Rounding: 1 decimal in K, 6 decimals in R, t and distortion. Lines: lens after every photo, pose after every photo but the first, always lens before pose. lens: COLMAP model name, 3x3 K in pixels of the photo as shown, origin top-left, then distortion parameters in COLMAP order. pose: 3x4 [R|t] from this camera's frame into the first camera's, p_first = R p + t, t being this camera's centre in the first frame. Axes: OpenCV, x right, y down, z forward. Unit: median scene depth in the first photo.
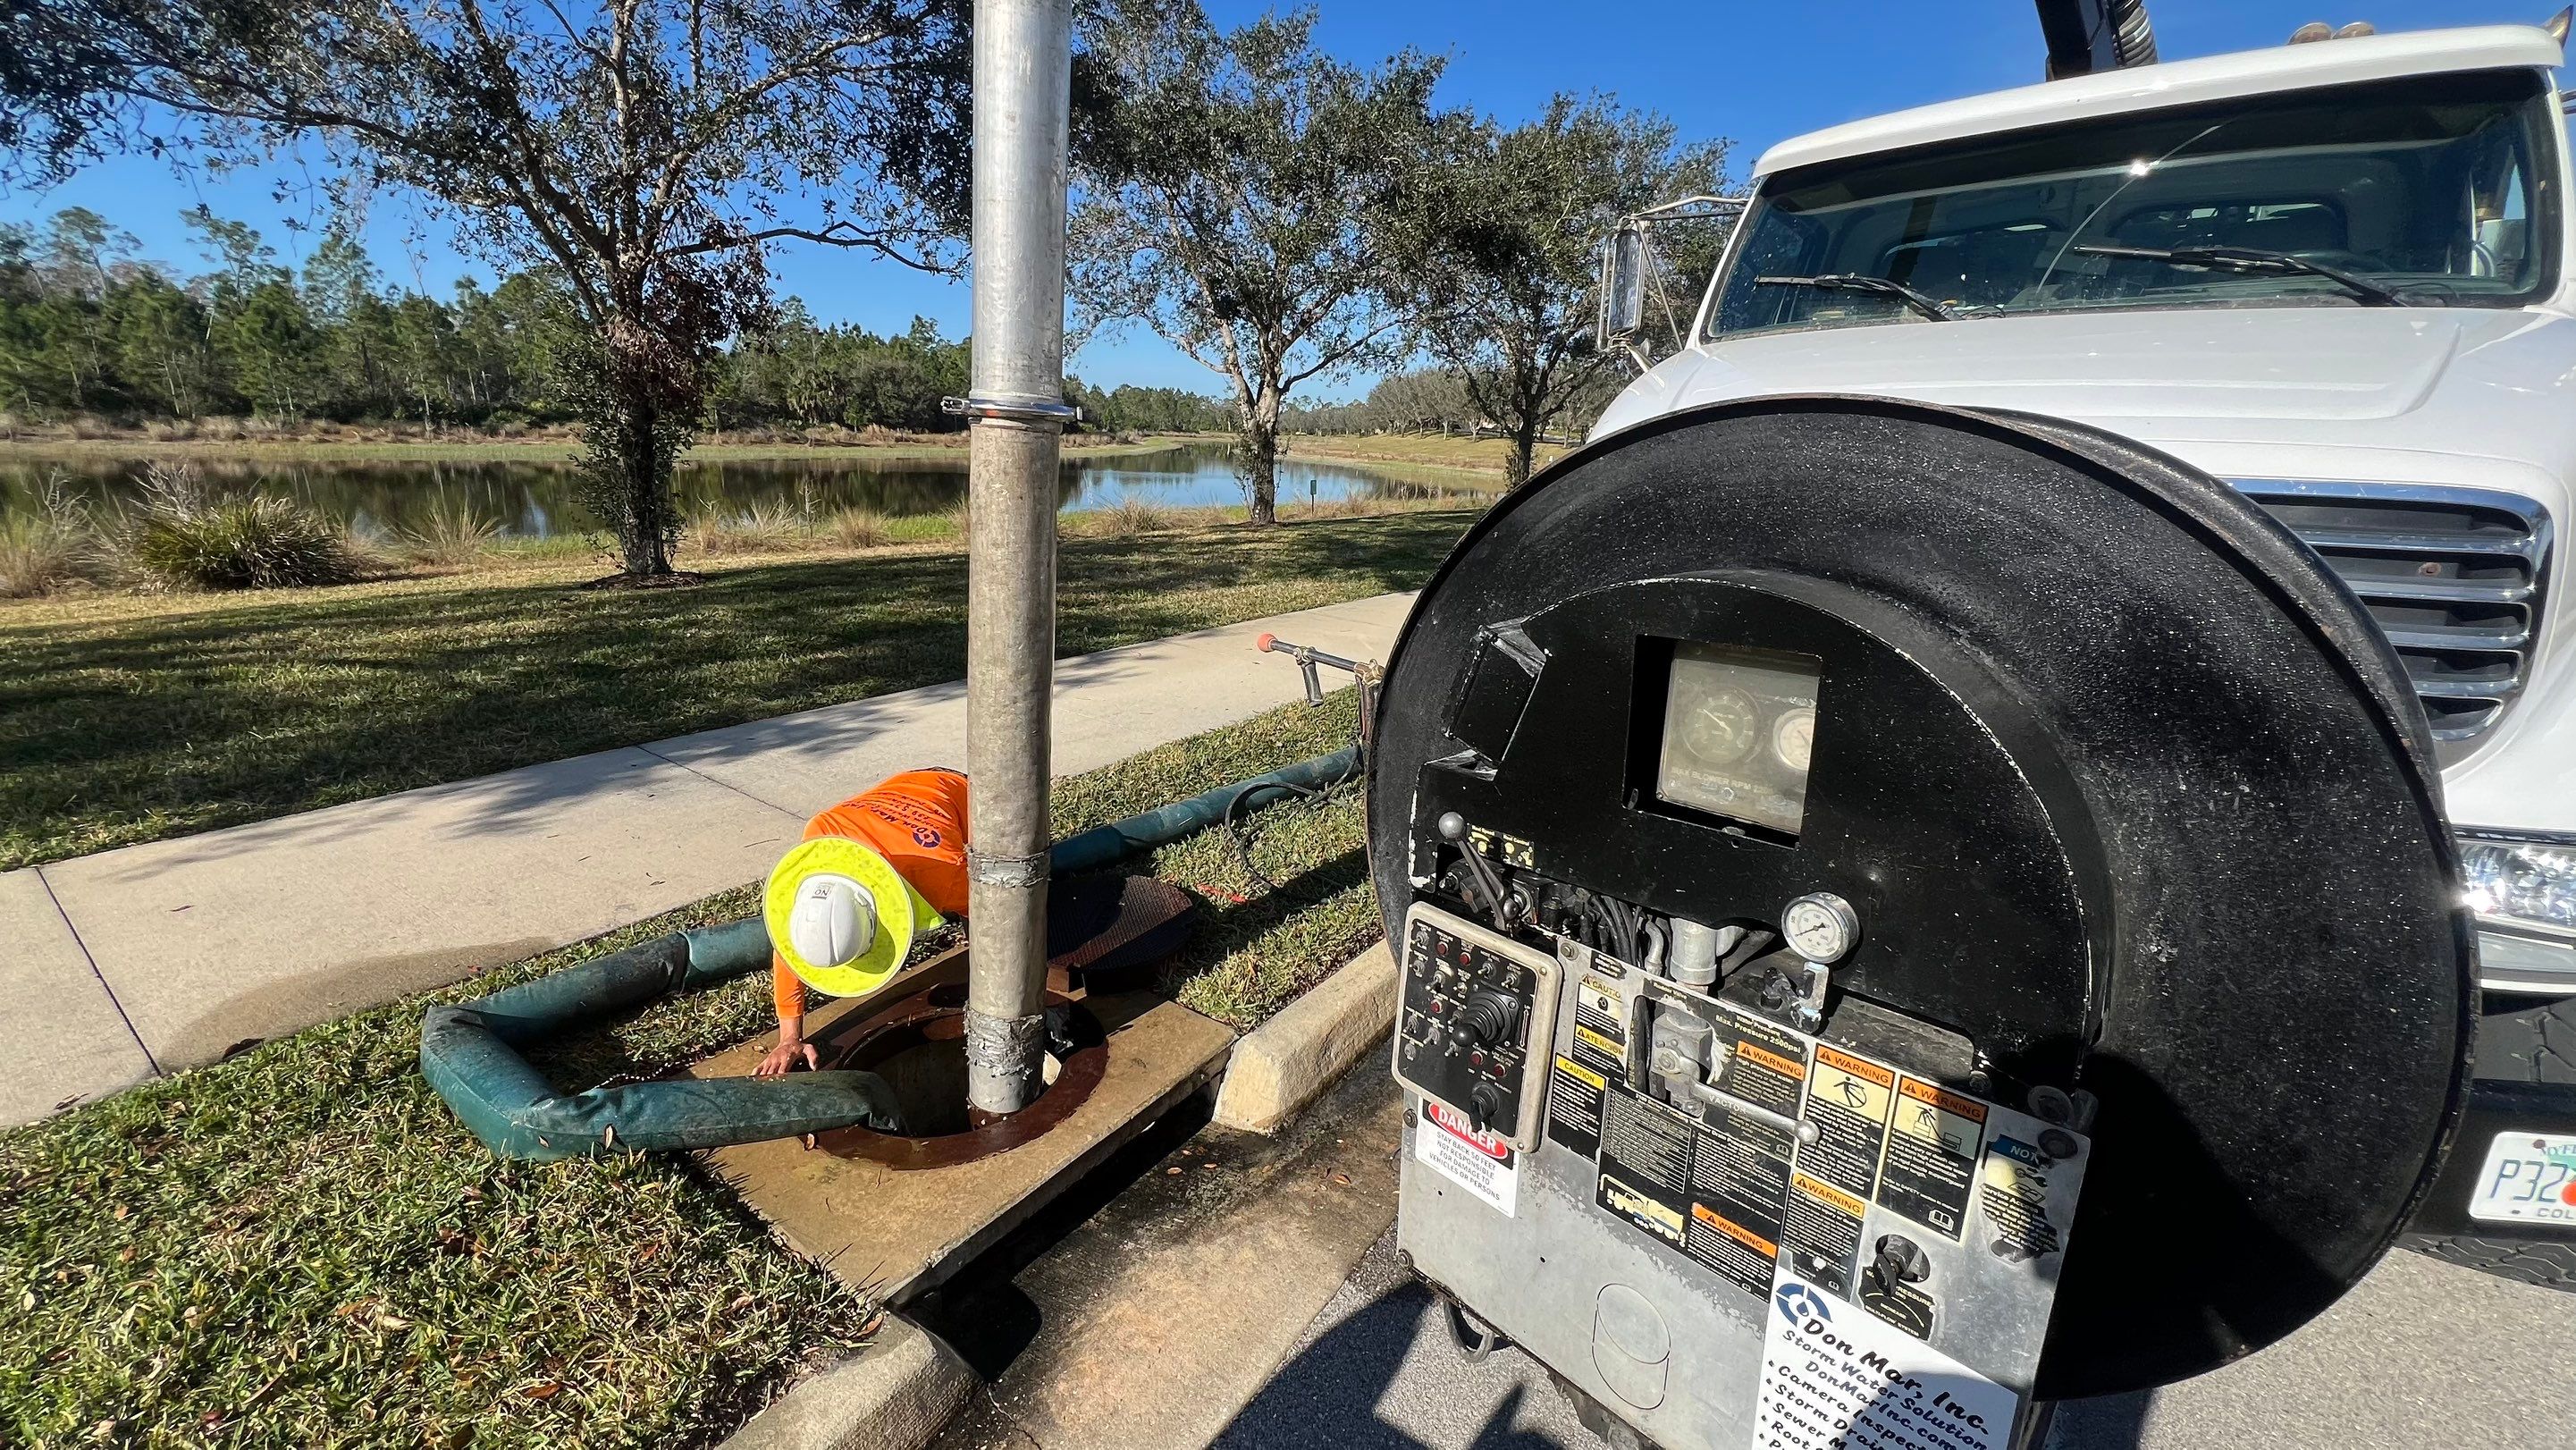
lens RADIAL K [[1028.5, 0, 1289.4], [0, 1028.5, 717.0], [0, 0, 1]] dist [0.000410, -0.000992]
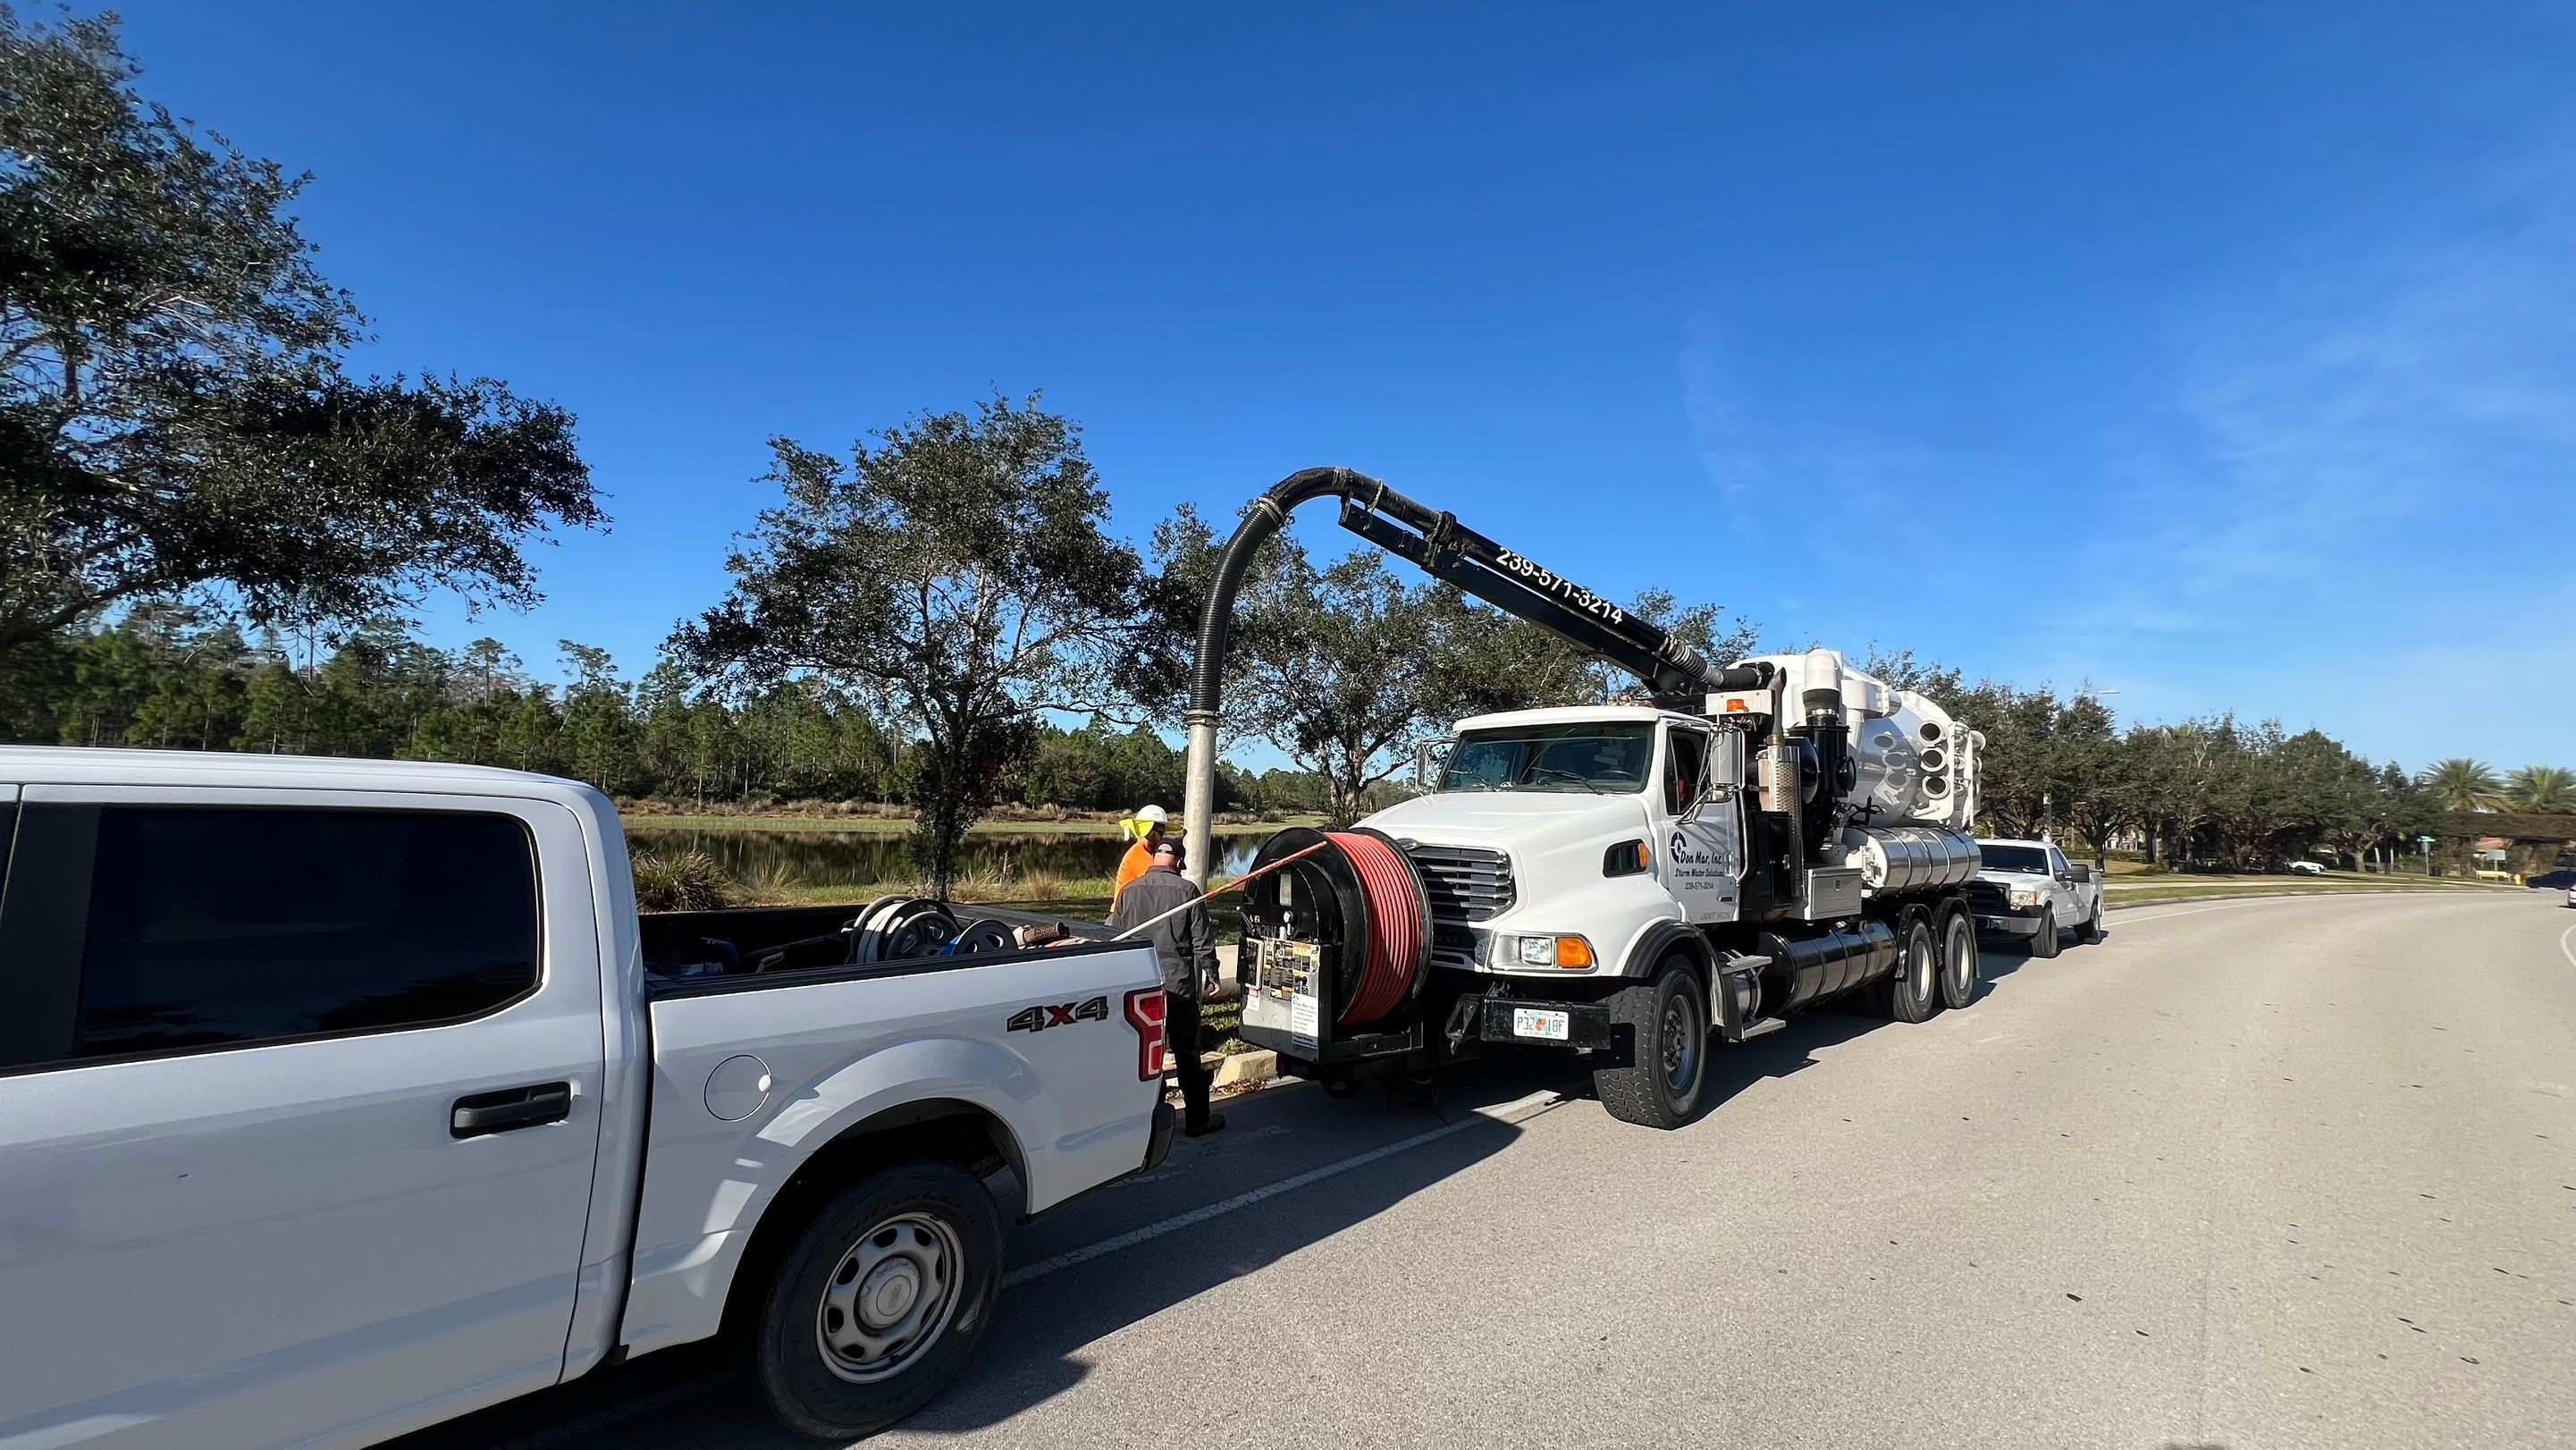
lens RADIAL K [[1028.5, 0, 1297.9], [0, 1028.5, 699.1], [0, 0, 1]] dist [0.000410, -0.000992]
pose [[0.991699, -0.004696, -0.128498, 1.000574], [-0.043112, 0.929346, -0.366685, 0.898255], [0.121141, 0.369181, 0.921428, -3.641780]]
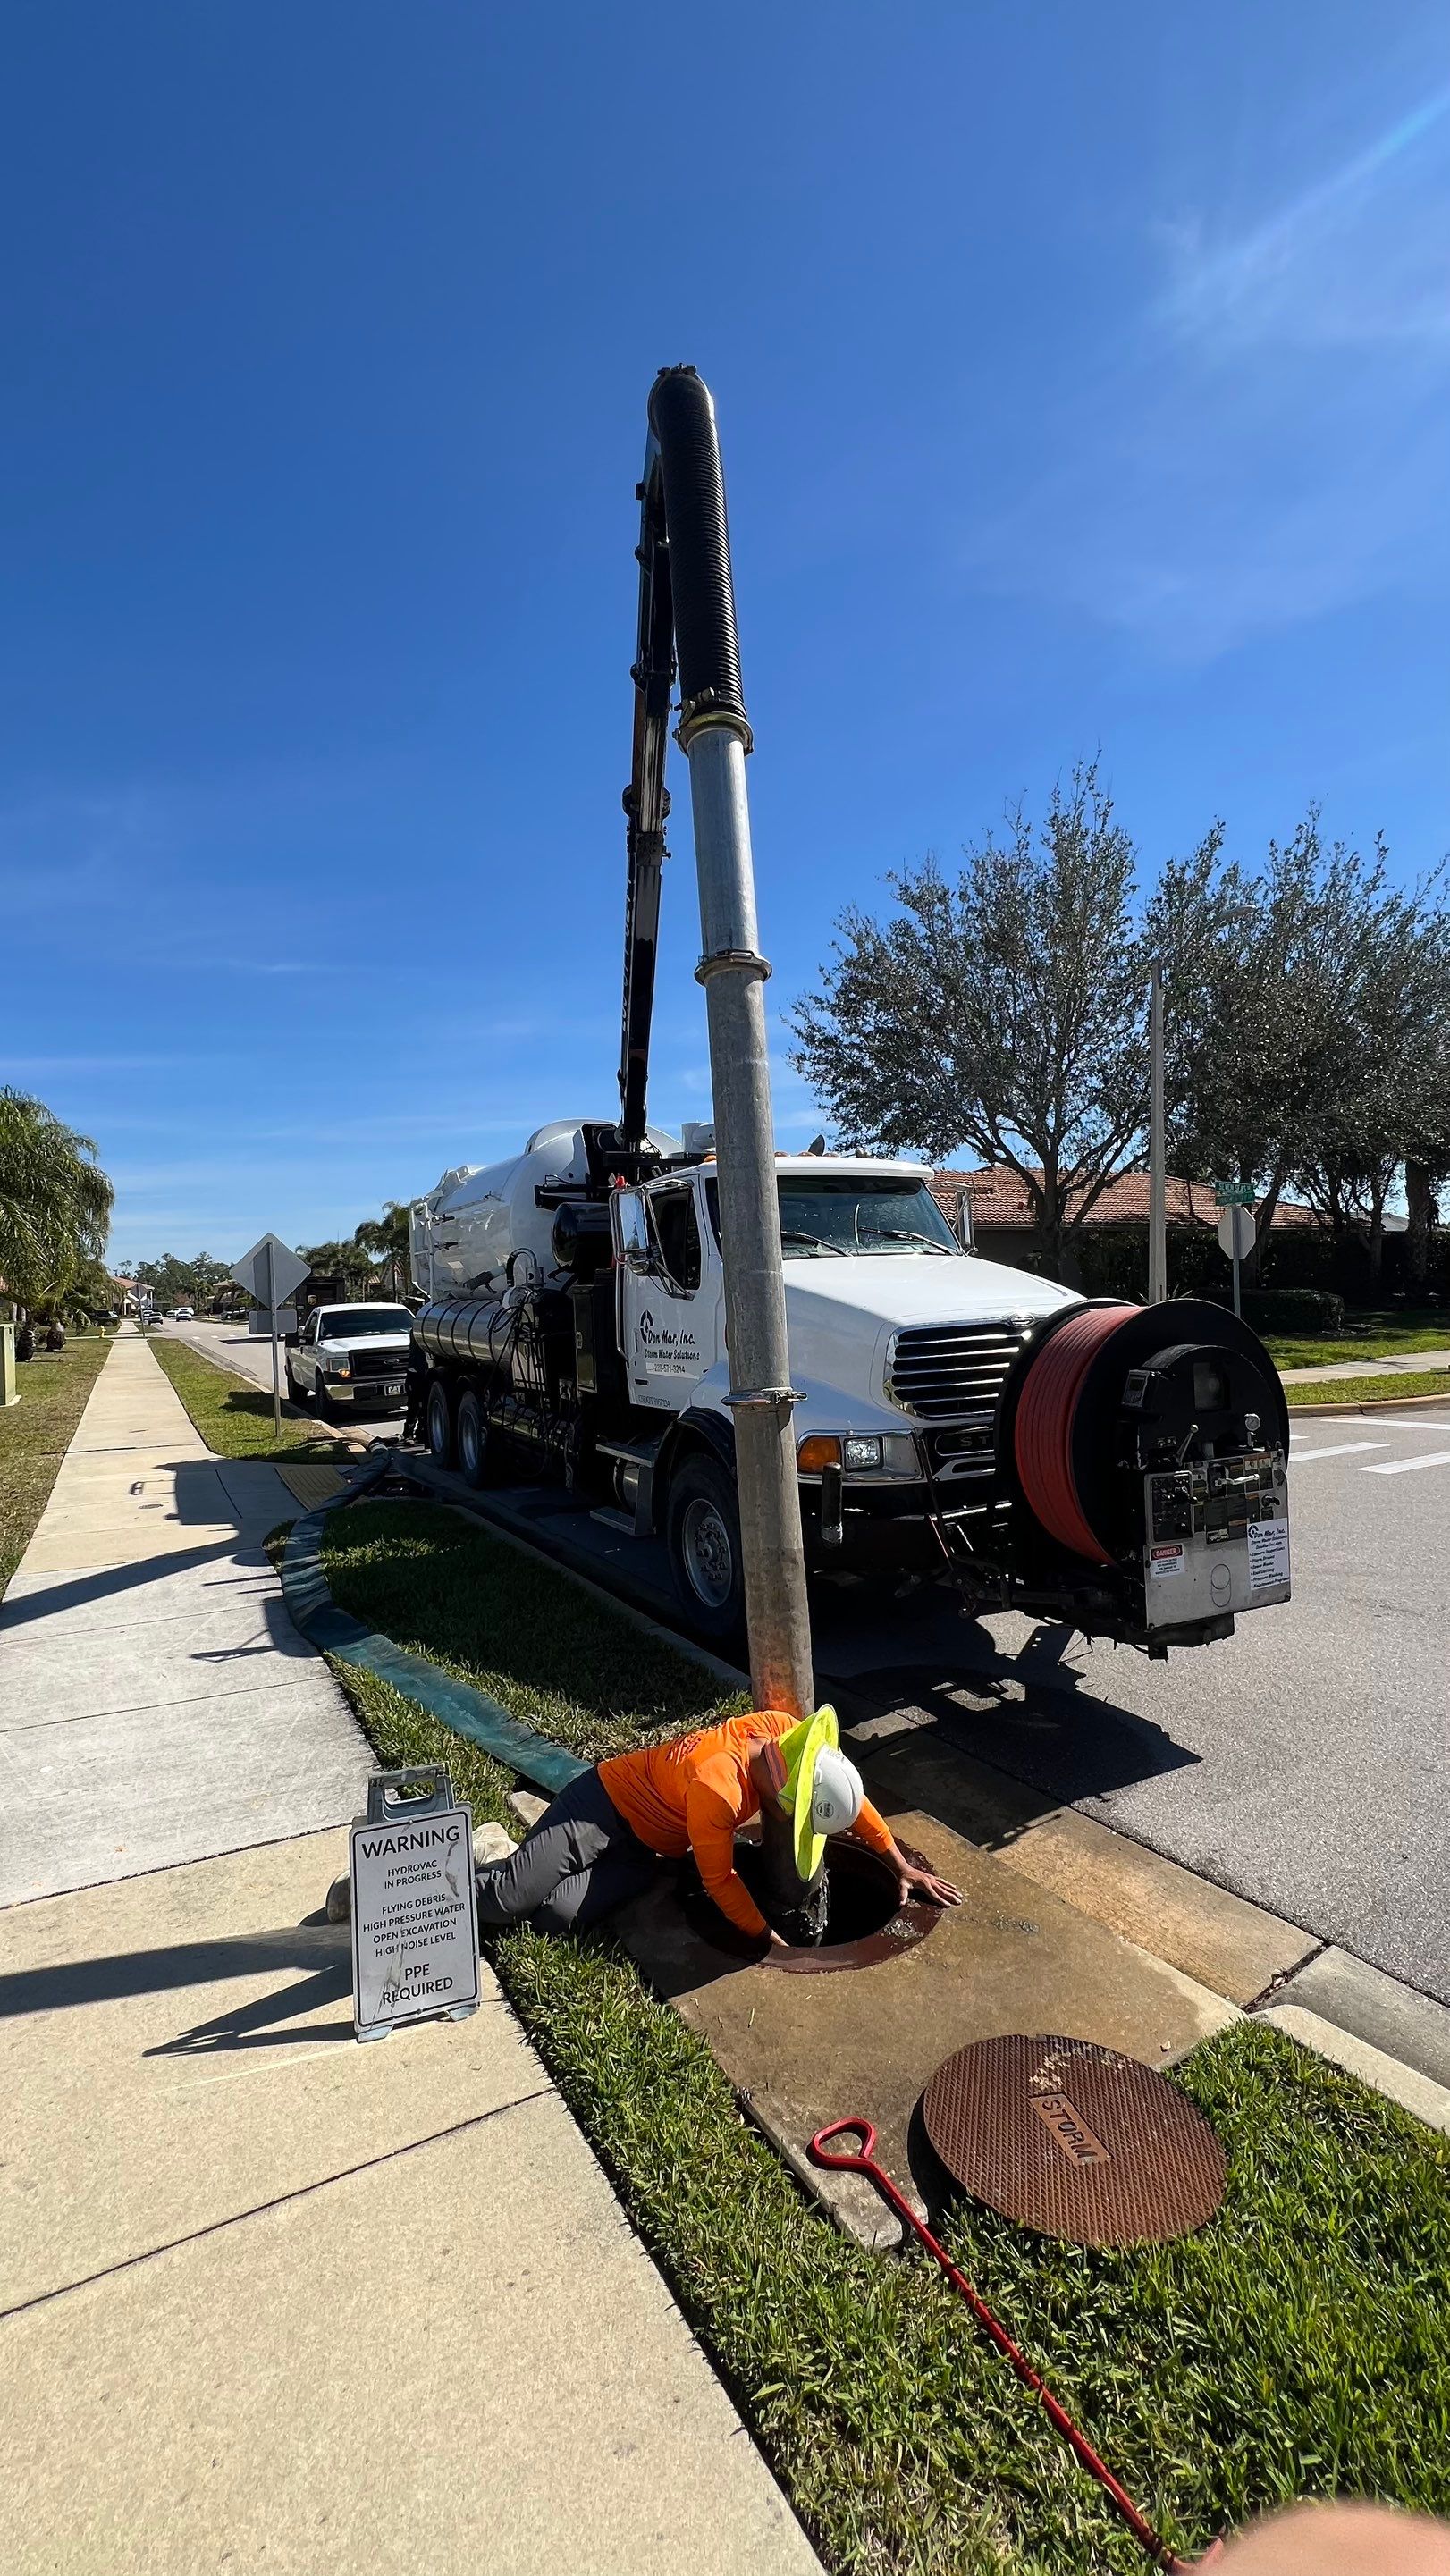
lens RADIAL K [[1028.5, 0, 725.6], [0, 1028.5, 1278.5], [0, 0, 1]] dist [0.000410, -0.000992]
pose [[0.387842, -0.025849, 0.921363, -3.118098], [0.282941, 0.954684, -0.092318, -0.430231], [-0.877225, 0.296496, 0.377580, 0.842377]]
